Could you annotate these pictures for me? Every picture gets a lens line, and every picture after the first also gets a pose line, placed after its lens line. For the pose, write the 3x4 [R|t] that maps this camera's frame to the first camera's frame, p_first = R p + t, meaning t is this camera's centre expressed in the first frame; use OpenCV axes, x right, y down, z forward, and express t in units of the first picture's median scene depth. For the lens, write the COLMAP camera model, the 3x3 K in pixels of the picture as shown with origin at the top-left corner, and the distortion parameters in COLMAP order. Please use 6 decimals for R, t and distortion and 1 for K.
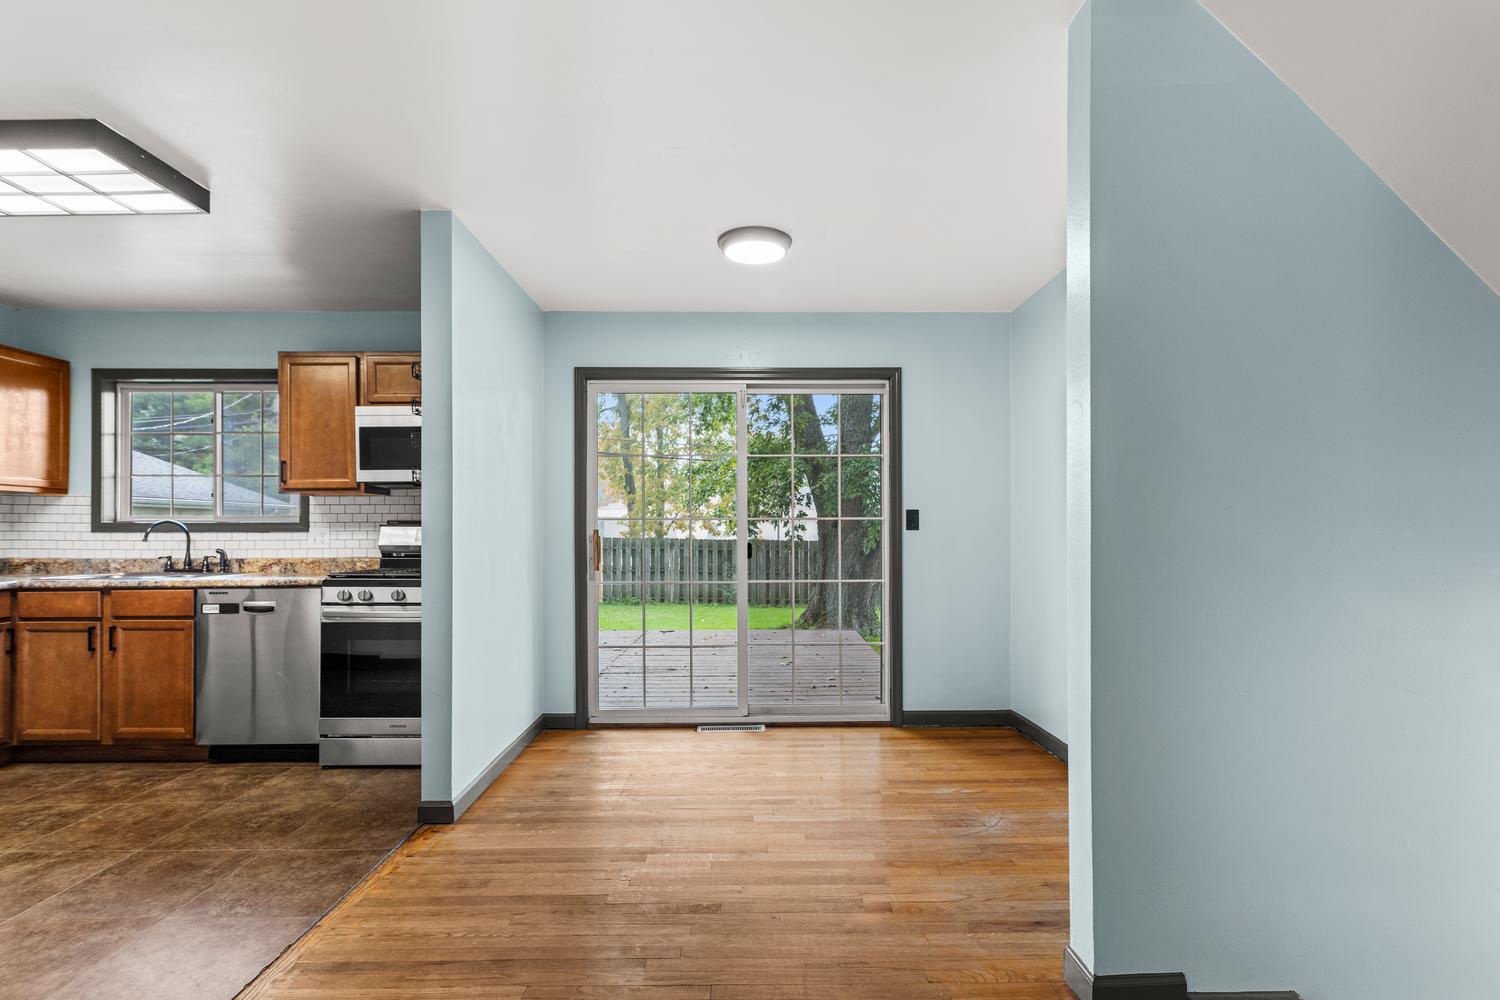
lens RADIAL K [[726.8, 0, 745.7], [0, 726.8, 523.5], [0, 0, 1]] dist [0.001944, -0.000428]
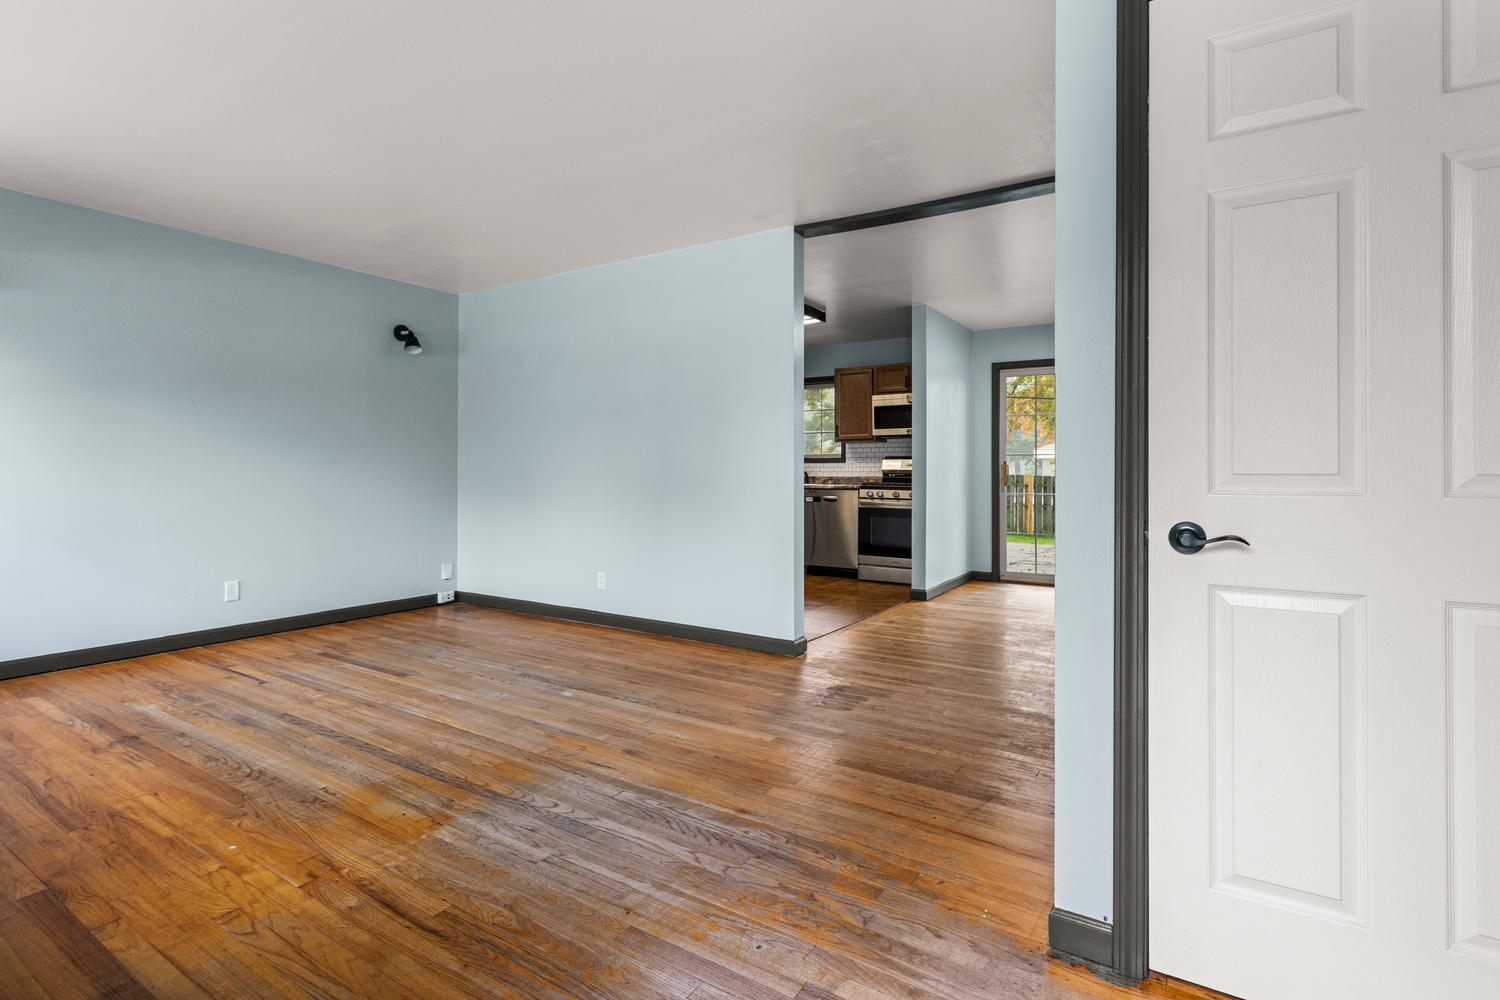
lens RADIAL K [[728.8, 0, 753.8], [0, 728.8, 485.2], [0, 0, 1]] dist [0.002295, 0.000634]
pose [[0.840599, 0.015127, -0.541447, 0.244818], [-0.000055, 0.999612, 0.027842, 0.020067], [0.541658, -0.023374, 0.840274, -0.804120]]
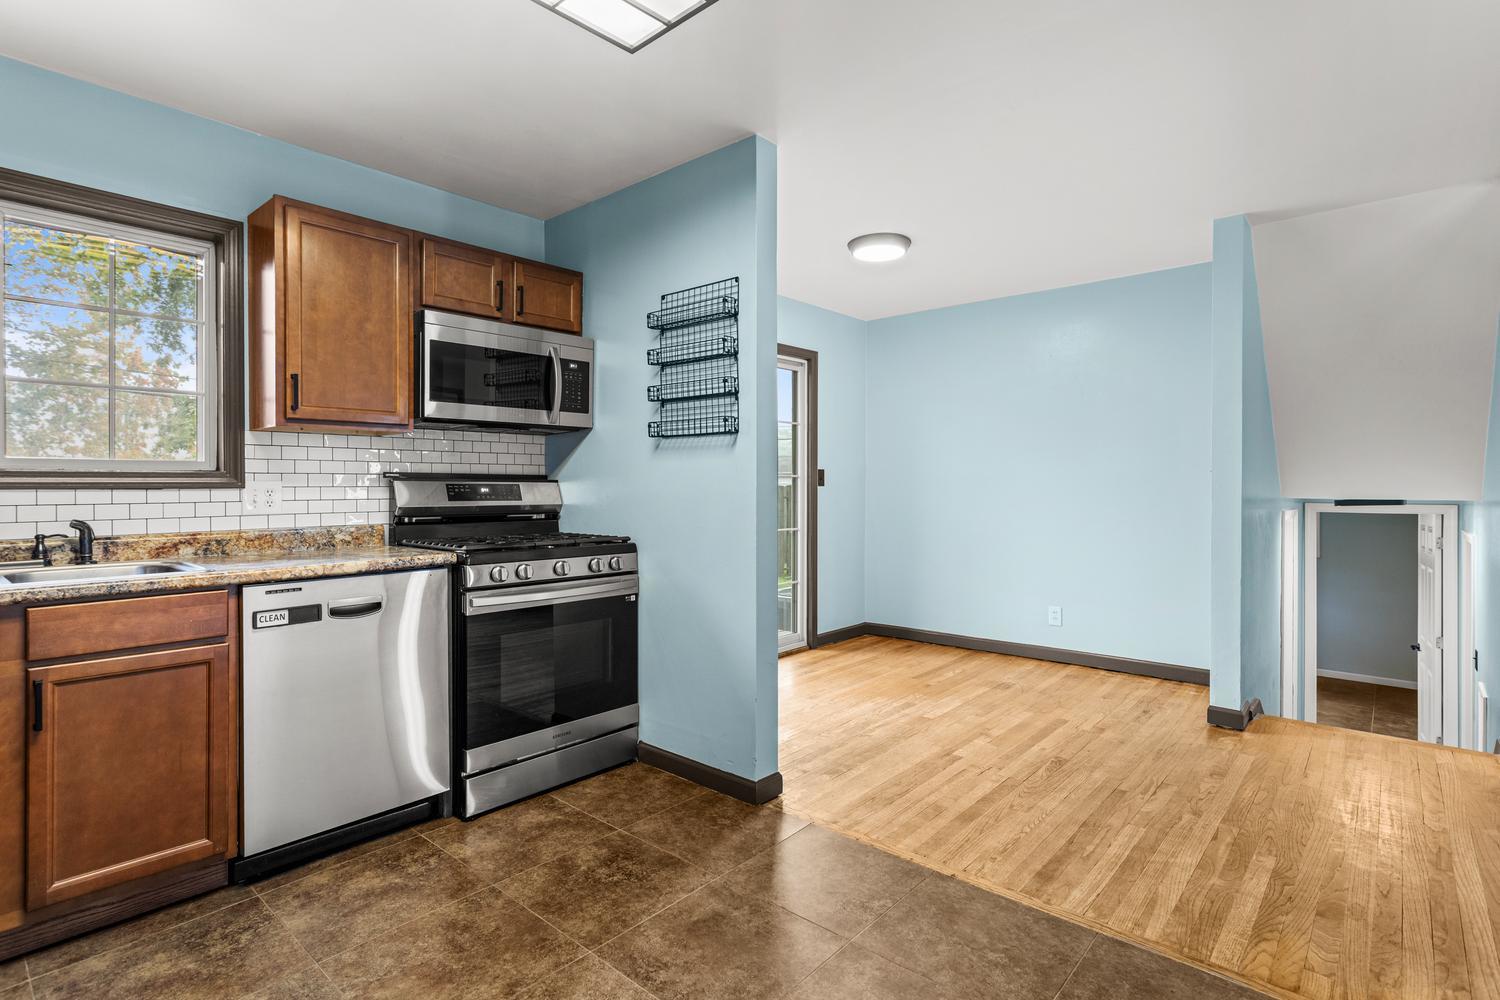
lens RADIAL K [[728.8, 0, 753.8], [0, 728.8, 485.2], [0, 0, 1]] dist [0.002295, 0.000634]
pose [[0.672239, 0.001943, 0.740332, -0.892147], [-0.006666, 0.999972, 0.003428, 0.004578], [-0.740304, -0.007239, 0.672233, 0.307179]]
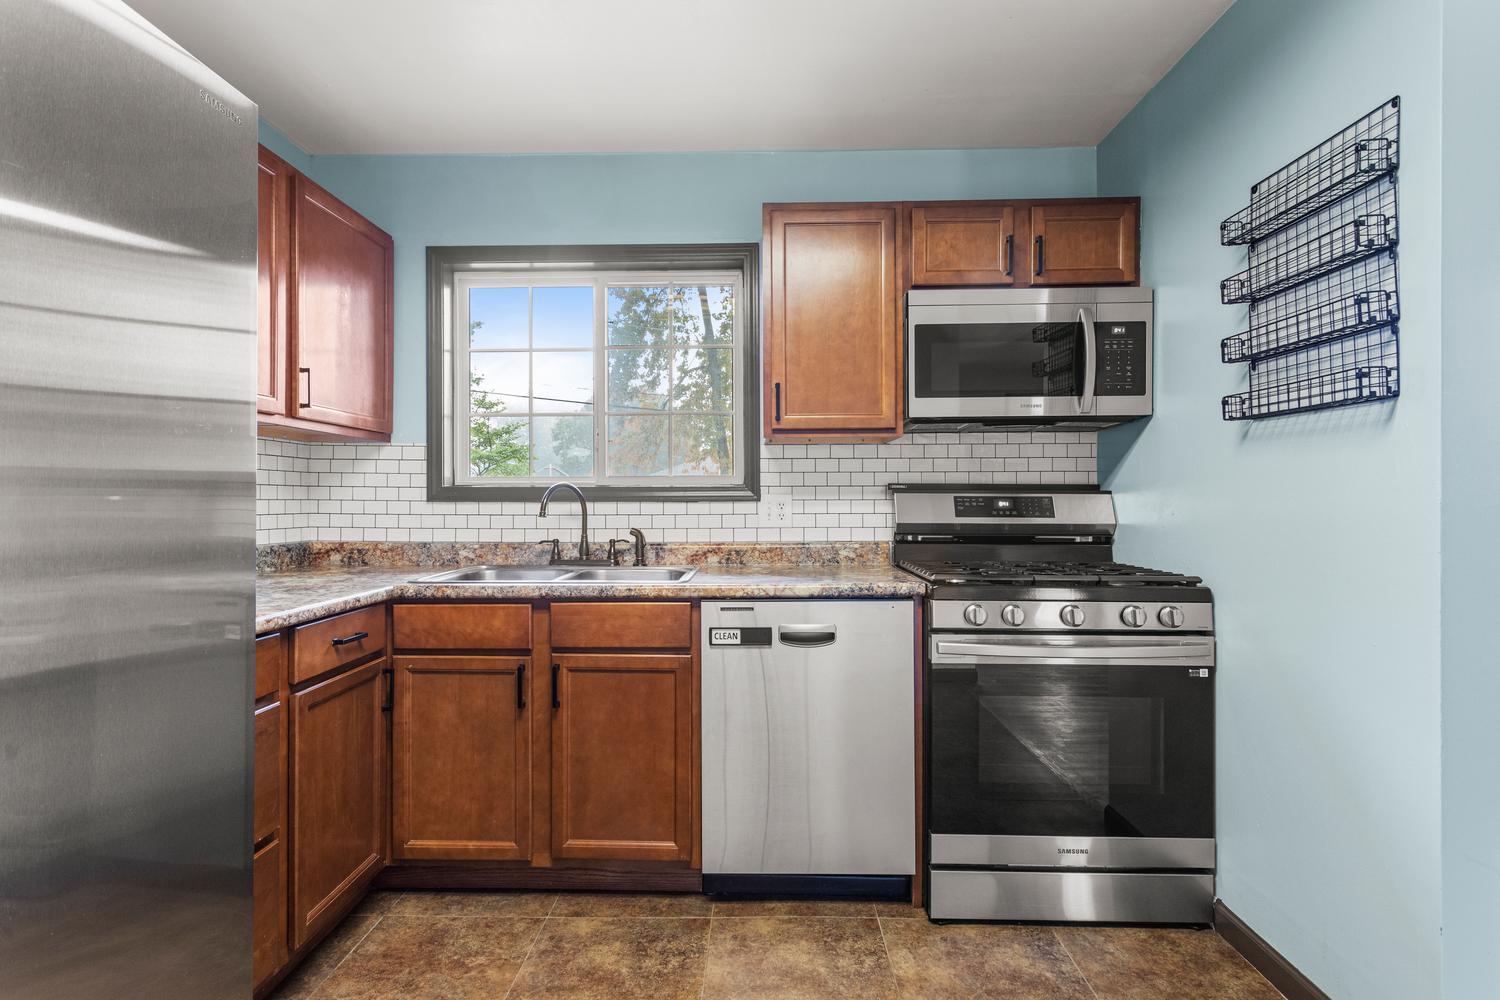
lens RADIAL K [[738.5, 0, 745.7], [0, 738.5, 498.0], [0, 0, 1]] dist [0.000865, 0.000954]
pose [[0.999172, 0.000353, -0.040690, -0.681635], [-0.000010, 0.999965, 0.008407, 0.003815], [0.040691, -0.008400, 0.999136, 0.413694]]
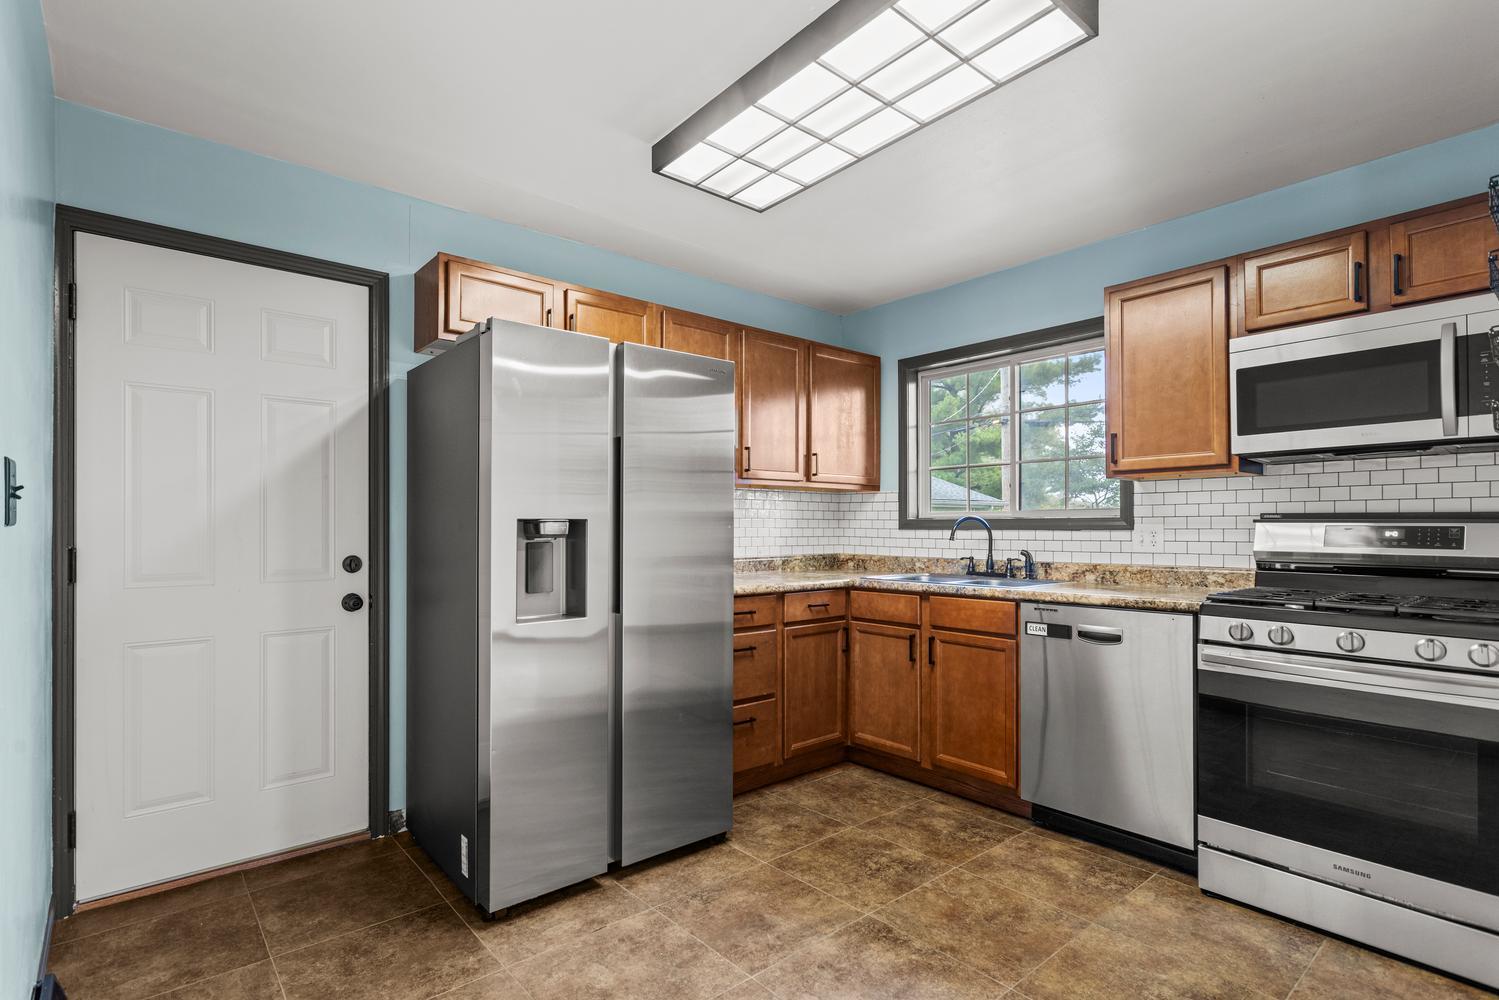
lens RADIAL K [[726.3, 0, 745.2], [0, 726.3, 523.5], [0, 0, 1]] dist [0.001944, -0.000428]
pose [[0.638123, -0.002634, -0.769930, -0.329670], [0.006930, 0.999973, 0.002323, 0.000552], [0.769903, -0.006818, 0.638124, 0.260808]]
